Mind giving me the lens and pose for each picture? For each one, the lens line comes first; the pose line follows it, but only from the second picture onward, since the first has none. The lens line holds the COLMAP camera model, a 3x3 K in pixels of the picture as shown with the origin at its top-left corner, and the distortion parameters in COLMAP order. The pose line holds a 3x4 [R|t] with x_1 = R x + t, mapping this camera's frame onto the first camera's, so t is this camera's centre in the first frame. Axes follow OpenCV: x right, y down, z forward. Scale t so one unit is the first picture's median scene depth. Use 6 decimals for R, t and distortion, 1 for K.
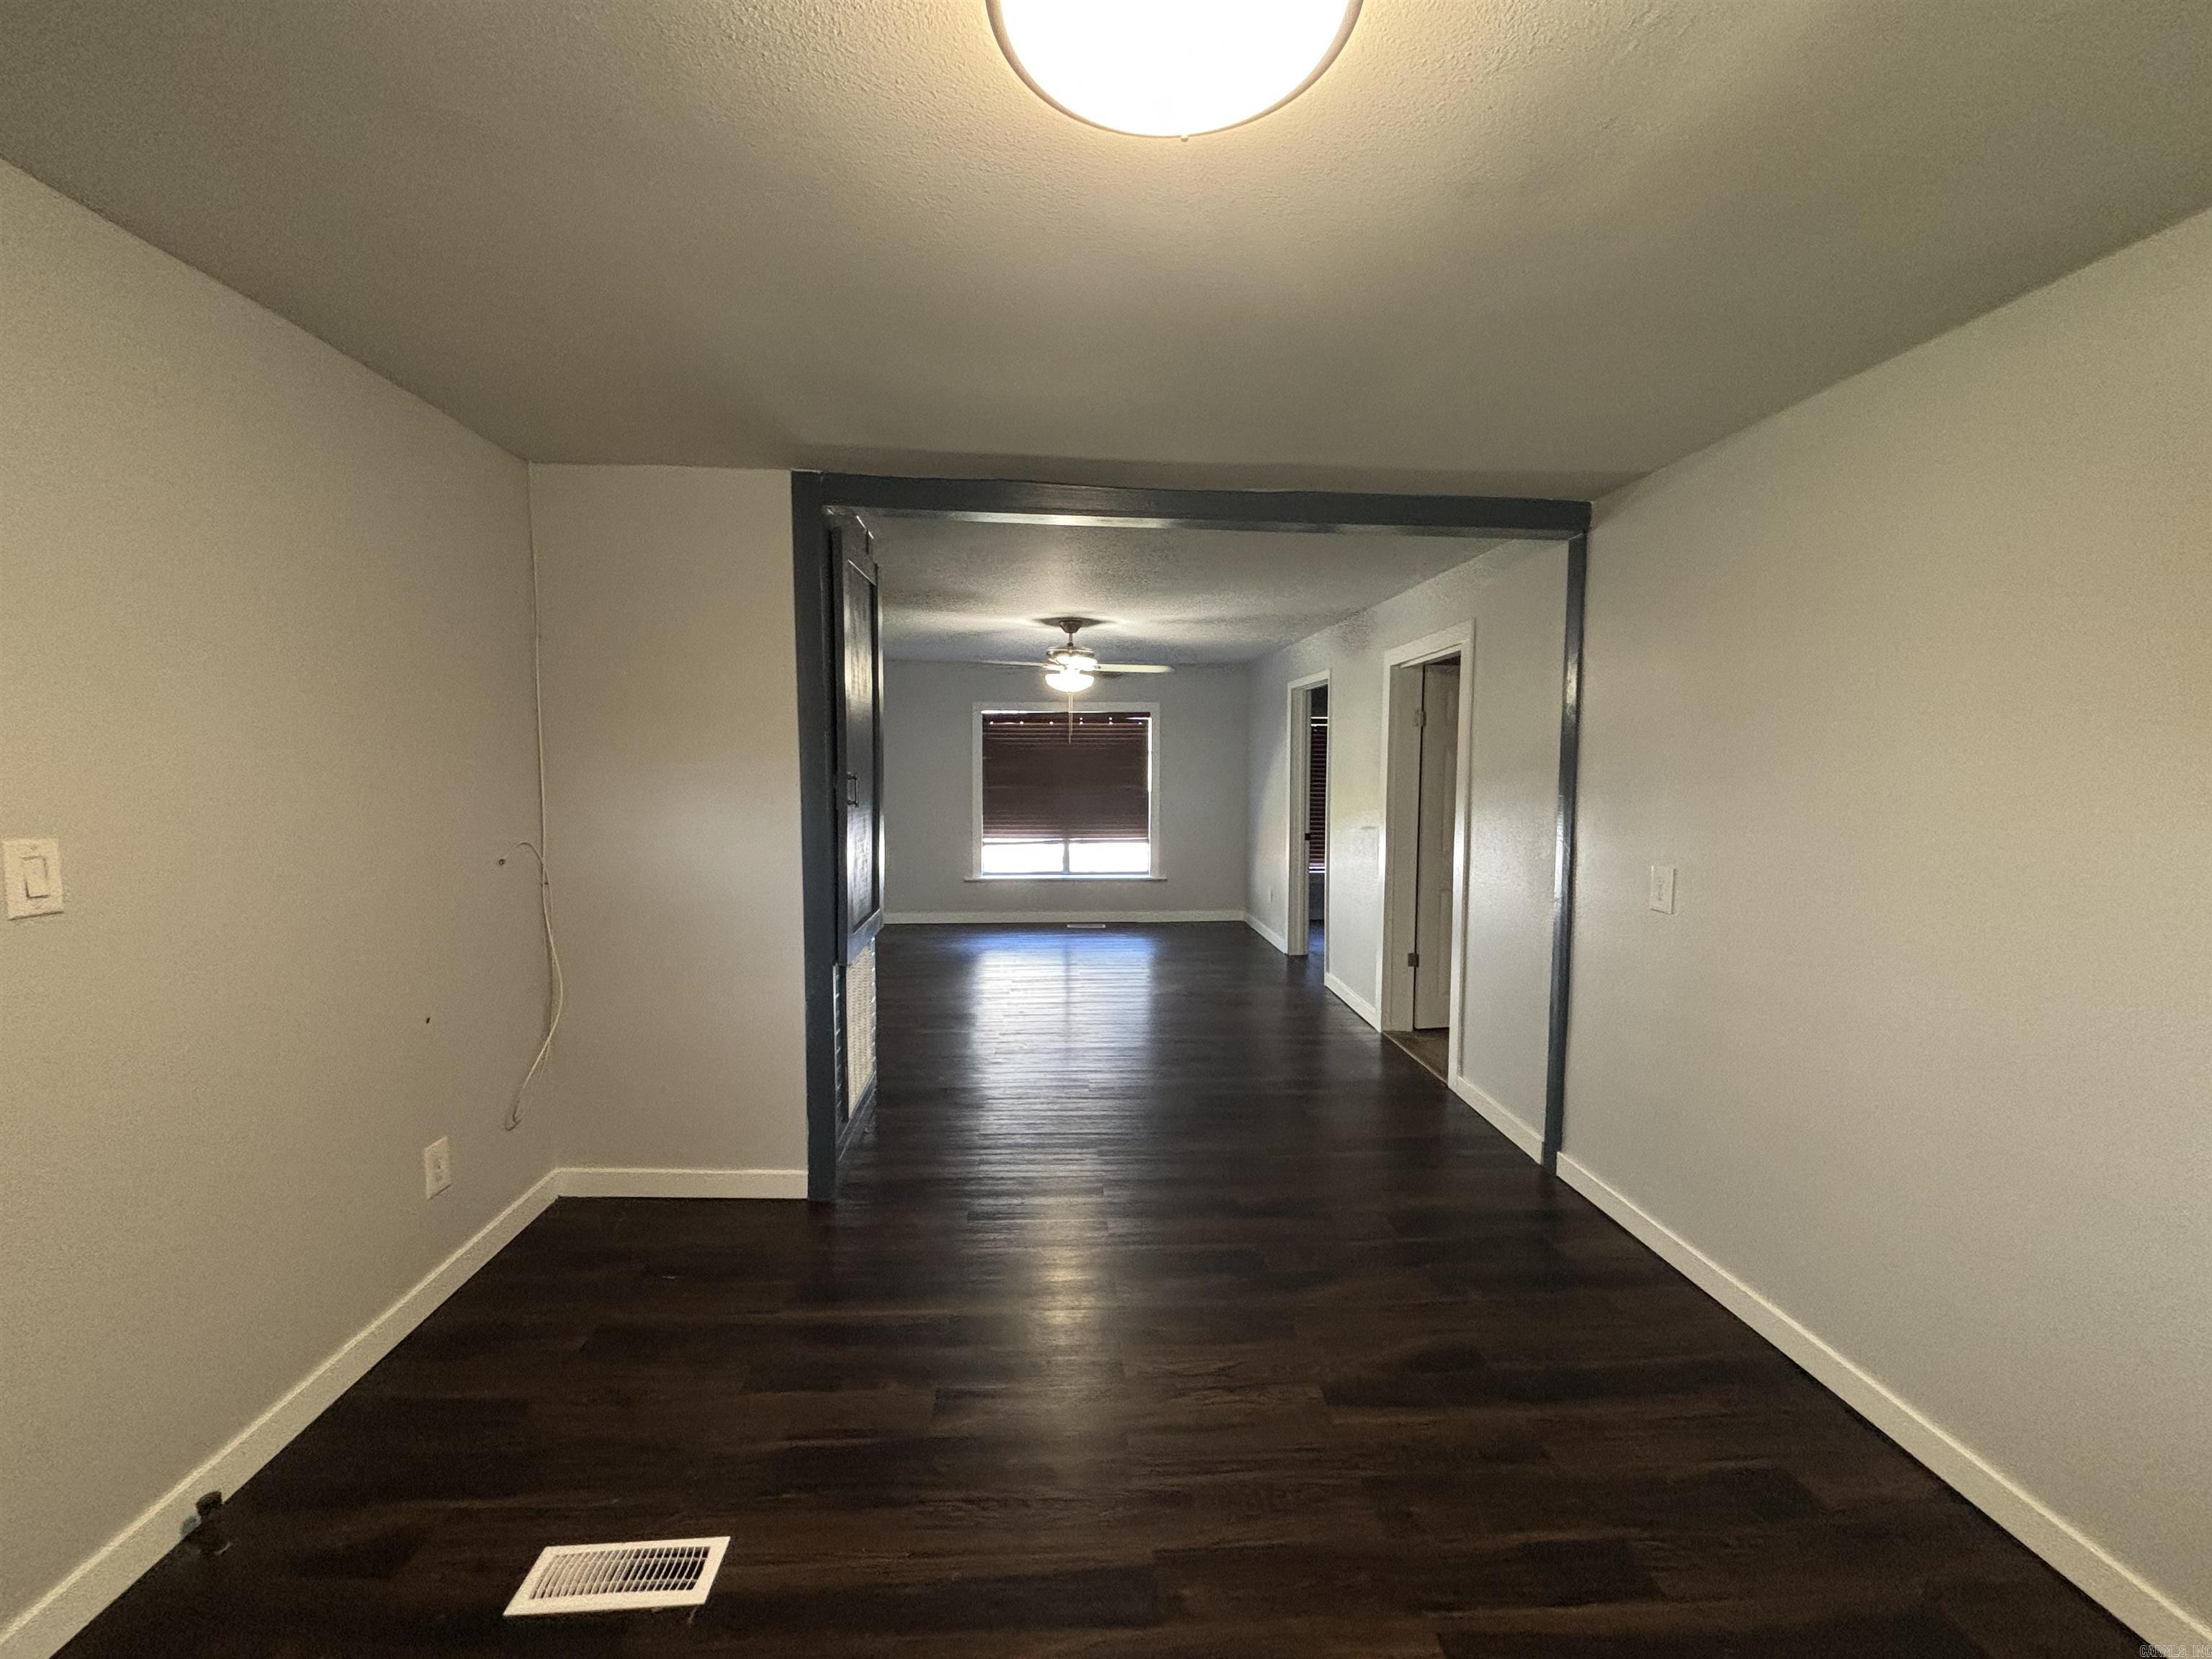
lens RADIAL K [[894.6, 0, 1119.8], [0, 894.6, 823.5], [0, 0, 1]] dist [-0.000738, -0.000098]
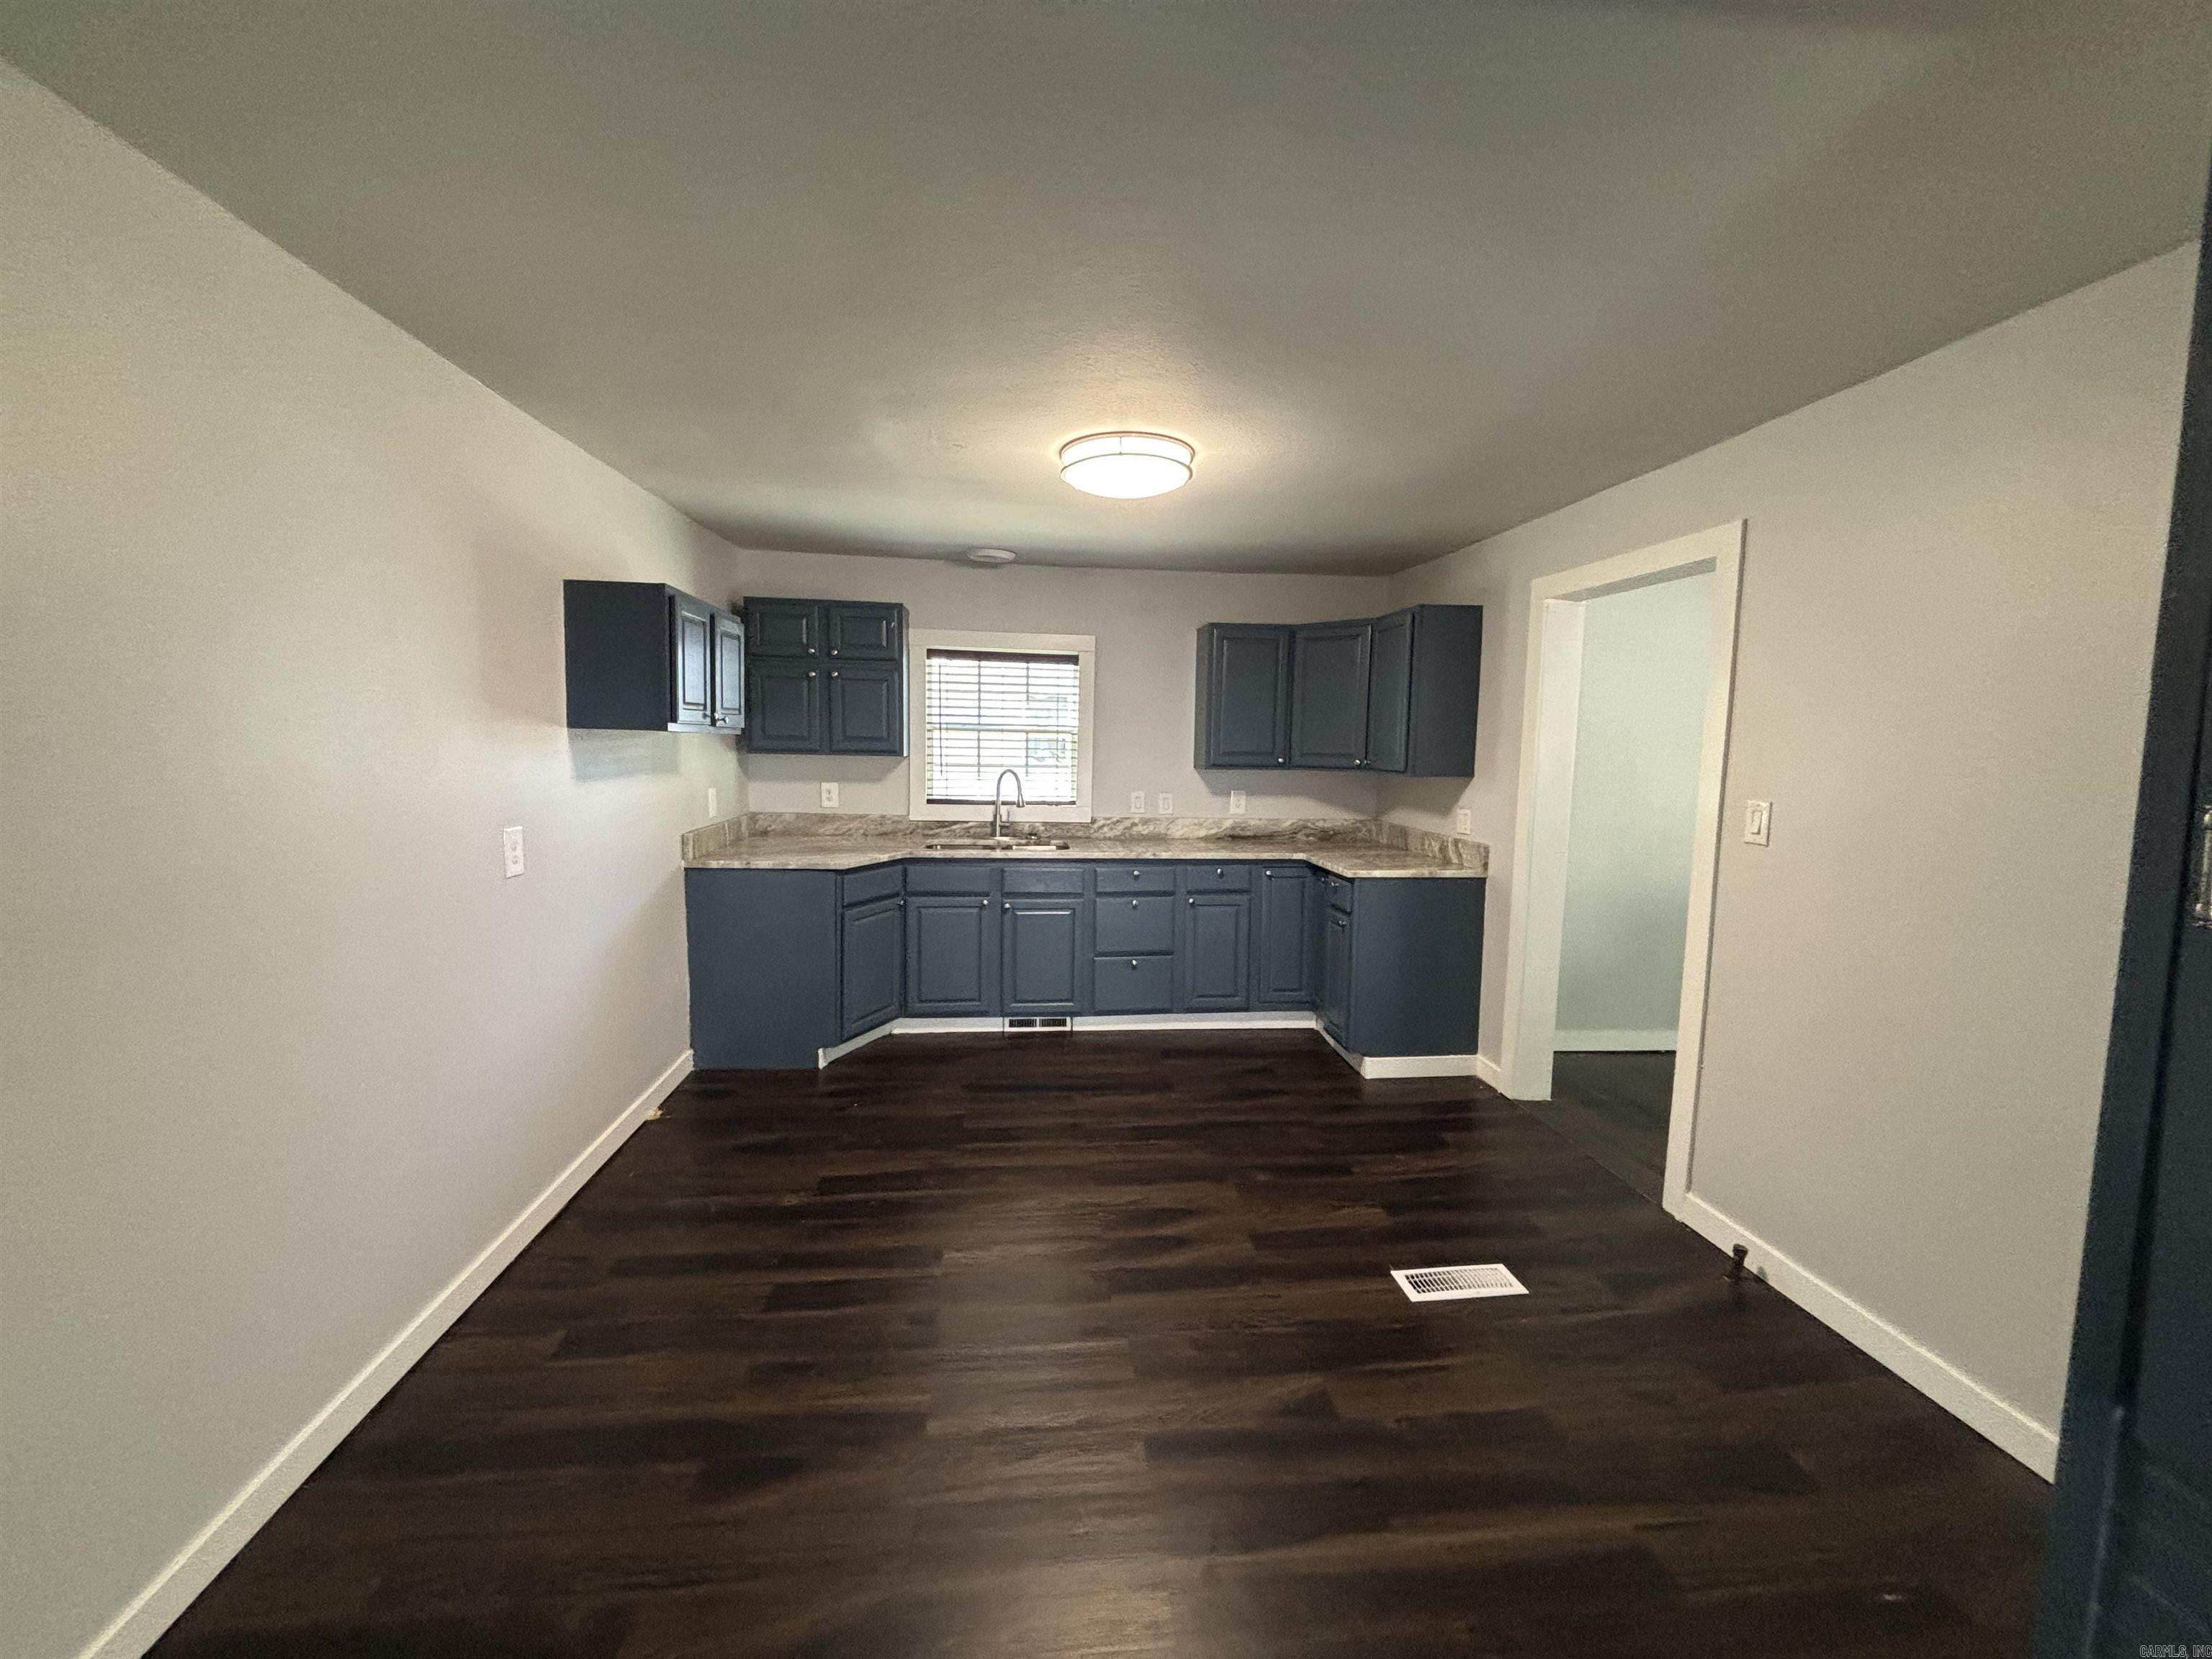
lens RADIAL K [[894.6, 0, 1119.8], [0, 894.6, 823.5], [0, 0, 1]] dist [-0.000738, -0.000098]
pose [[-0.998633, -0.024714, -0.046064, 0.098939], [-0.031696, 0.986993, 0.157609, -0.140211], [0.041570, 0.158853, -0.986427, 2.053853]]
